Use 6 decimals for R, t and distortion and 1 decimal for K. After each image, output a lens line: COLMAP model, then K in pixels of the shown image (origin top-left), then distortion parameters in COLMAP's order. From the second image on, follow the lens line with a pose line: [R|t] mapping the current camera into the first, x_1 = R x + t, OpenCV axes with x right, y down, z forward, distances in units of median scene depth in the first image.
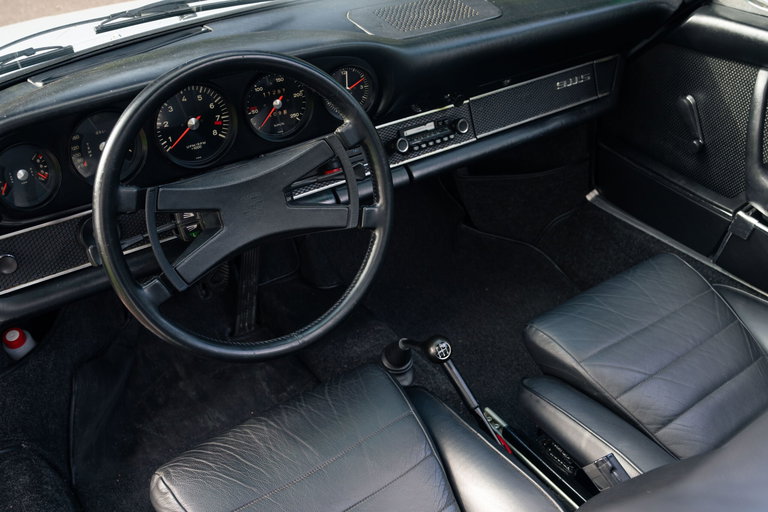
lens RADIAL K [[773.3, 0, 383.8], [0, 773.3, 278.5], [0, 0, 1]] dist [-0.062108, 0.198648]
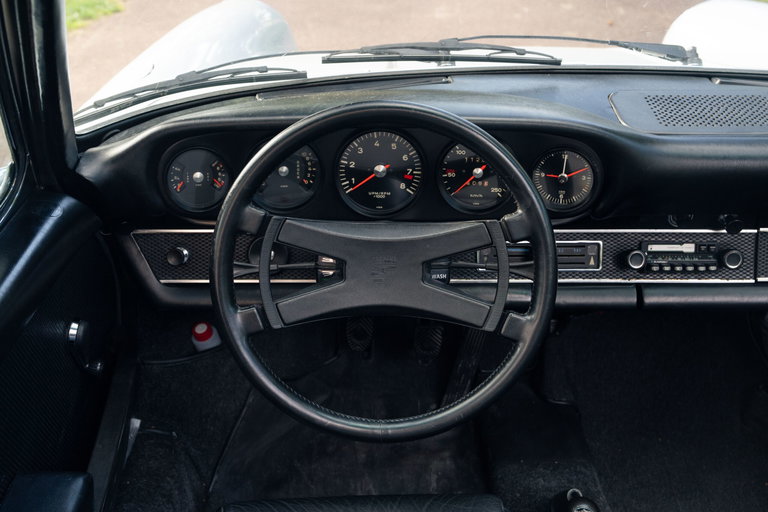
lens RADIAL K [[863.5, 0, 384.0], [0, 863.5, 256.0], [0, 0, 1]] dist [-0.013738, -0.011485]
pose [[0.820098, 0.276158, -0.501175, 0.306673], [-0.333495, 0.942381, -0.026442, -0.076876], [0.464996, 0.188824, 0.864942, 0.114236]]
